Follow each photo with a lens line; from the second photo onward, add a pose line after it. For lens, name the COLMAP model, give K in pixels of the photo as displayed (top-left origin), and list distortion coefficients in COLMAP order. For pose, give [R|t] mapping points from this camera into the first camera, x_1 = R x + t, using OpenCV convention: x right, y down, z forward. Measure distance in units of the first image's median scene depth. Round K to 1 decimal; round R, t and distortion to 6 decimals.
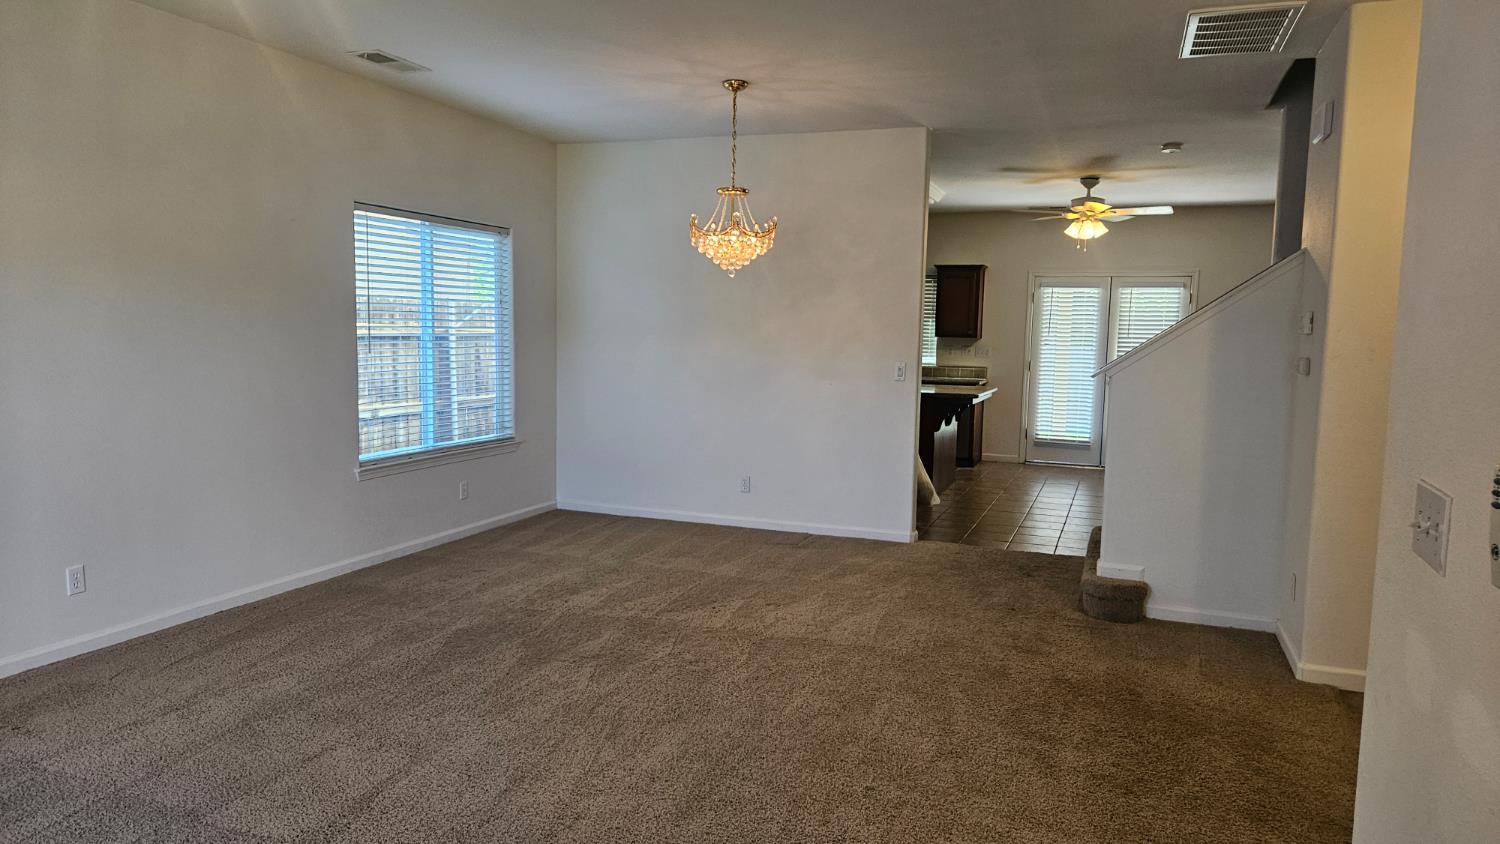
lens RADIAL K [[1000.5, 0, 750.0], [0, 1000.5, 422.0], [0, 0, 1]] dist [0.071112, 0.000574]
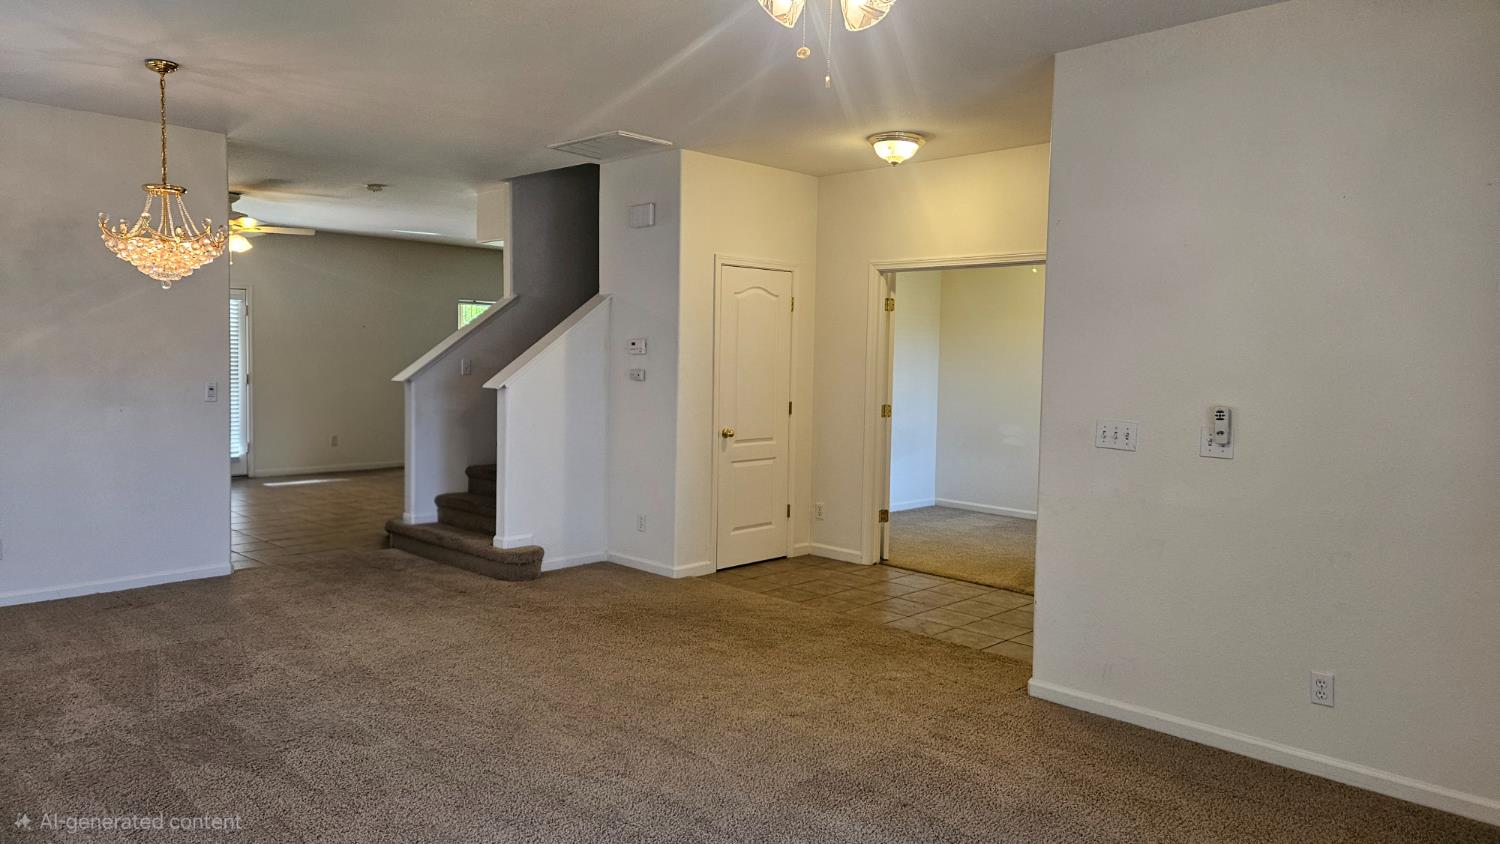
lens RADIAL K [[983.0, 0, 750.0], [0, 983.0, 422.0], [0, 0, 1]] dist [0.000719, 0.000446]
pose [[0.396780, -0.078531, 0.914548, -0.614345], [0.074126, 0.995821, 0.053349, -0.043411], [-0.914916, 0.046624, 0.400943, 0.235255]]
